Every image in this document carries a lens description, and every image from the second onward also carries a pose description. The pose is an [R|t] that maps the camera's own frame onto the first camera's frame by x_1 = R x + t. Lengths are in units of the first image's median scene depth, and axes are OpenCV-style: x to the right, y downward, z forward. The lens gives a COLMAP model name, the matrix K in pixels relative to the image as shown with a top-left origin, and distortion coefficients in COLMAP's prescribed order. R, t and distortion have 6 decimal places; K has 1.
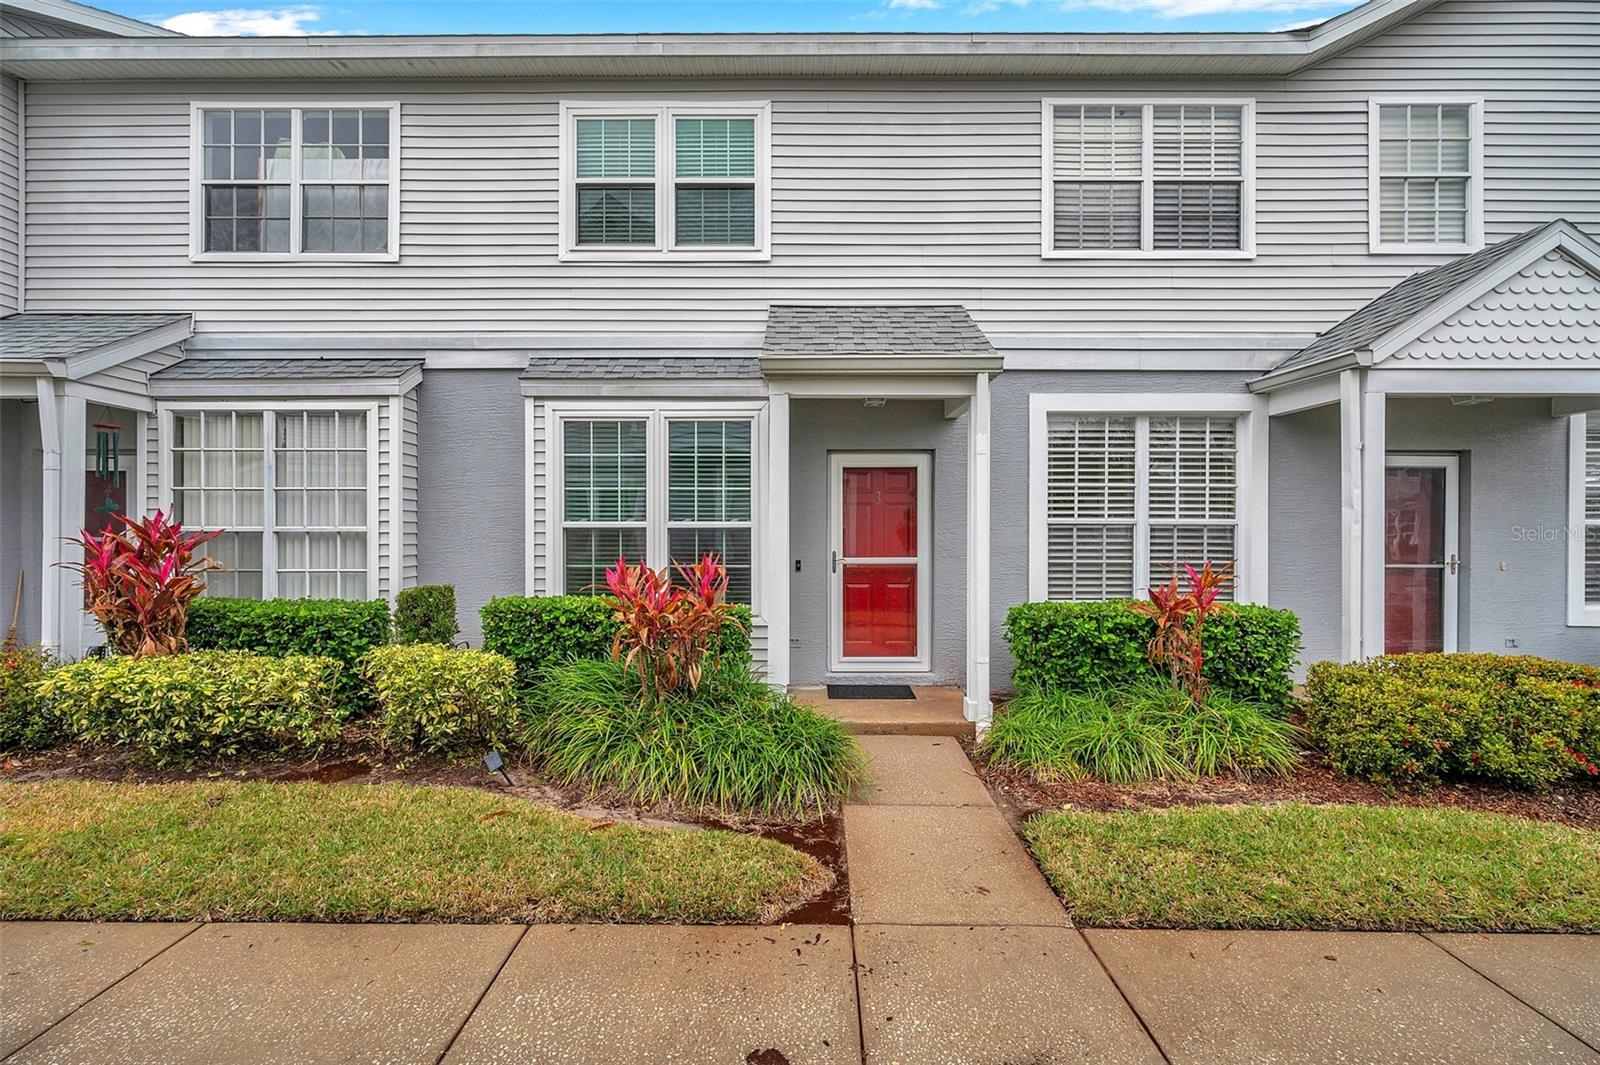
lens RADIAL K [[623.0, 0, 801.5], [0, 623.0, 506.3], [0, 0, 1]] dist [-0.001406, -0.008674]
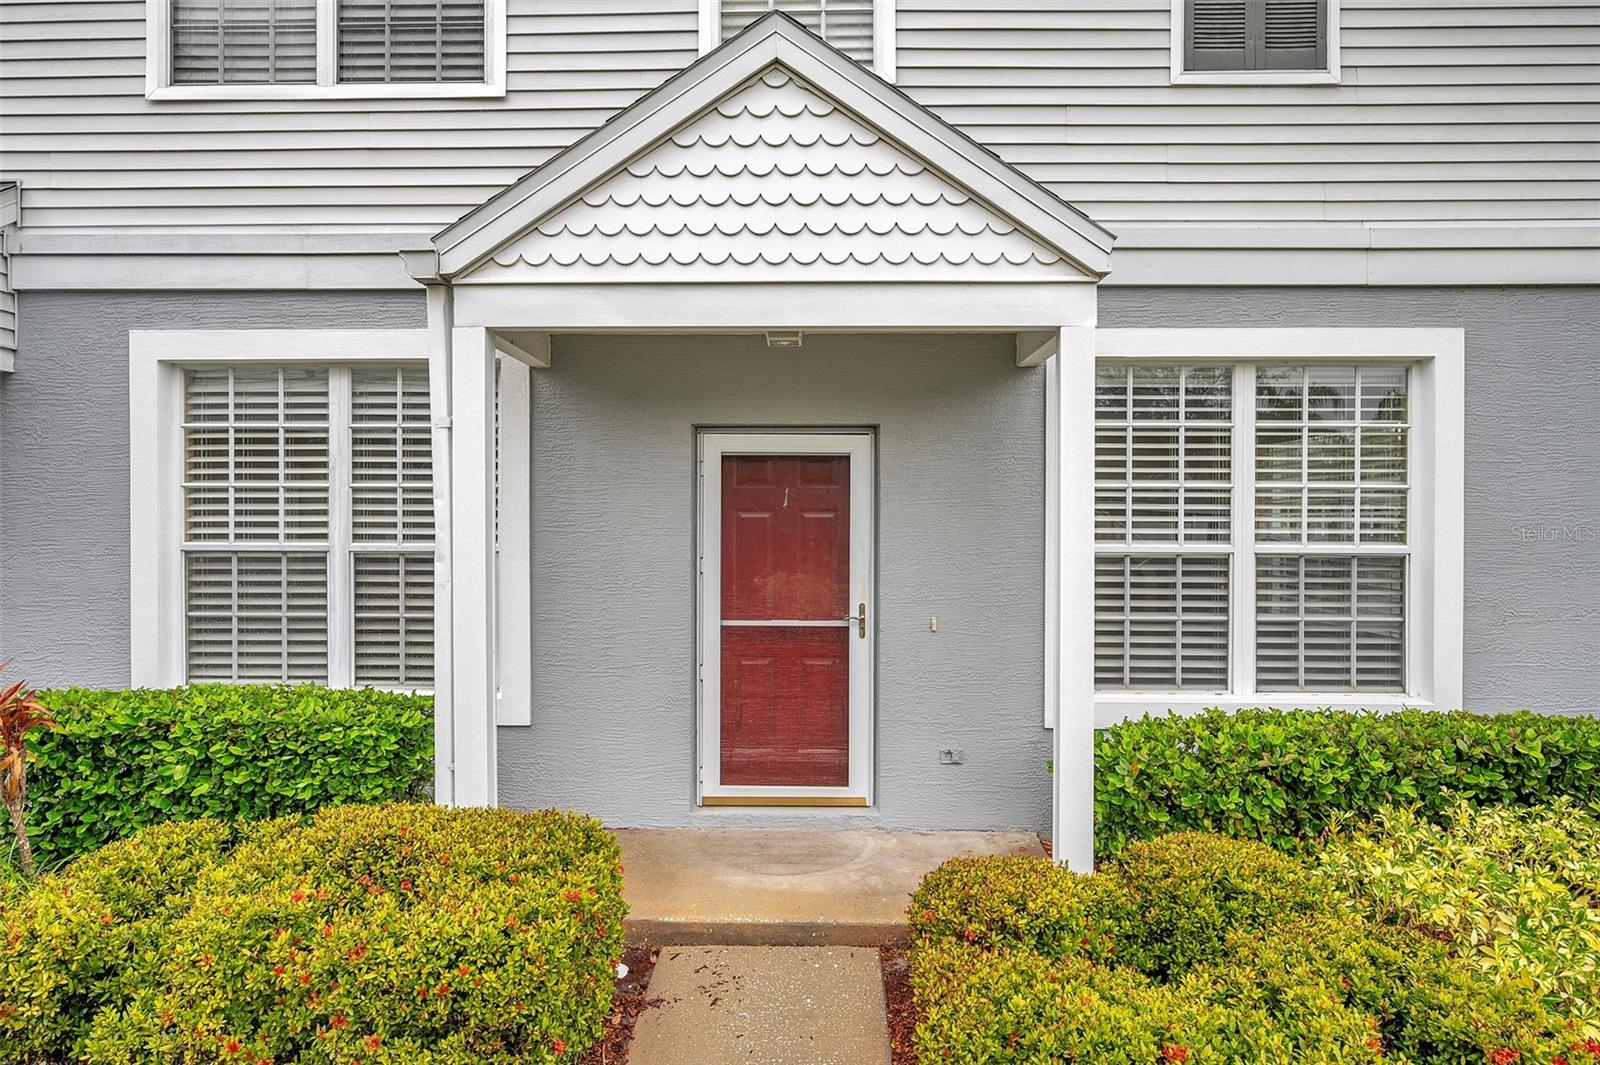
lens RADIAL K [[1070.9, 0, 800.4], [0, 1070.9, 529.0], [0, 0, 1]] dist [0.005137, 0.001588]
pose [[0.999666, -0.001412, -0.025804, 1.008617], [0.001573, 0.999979, 0.006207, 0.002591], [0.025795, -0.006246, 0.999648, -0.006326]]
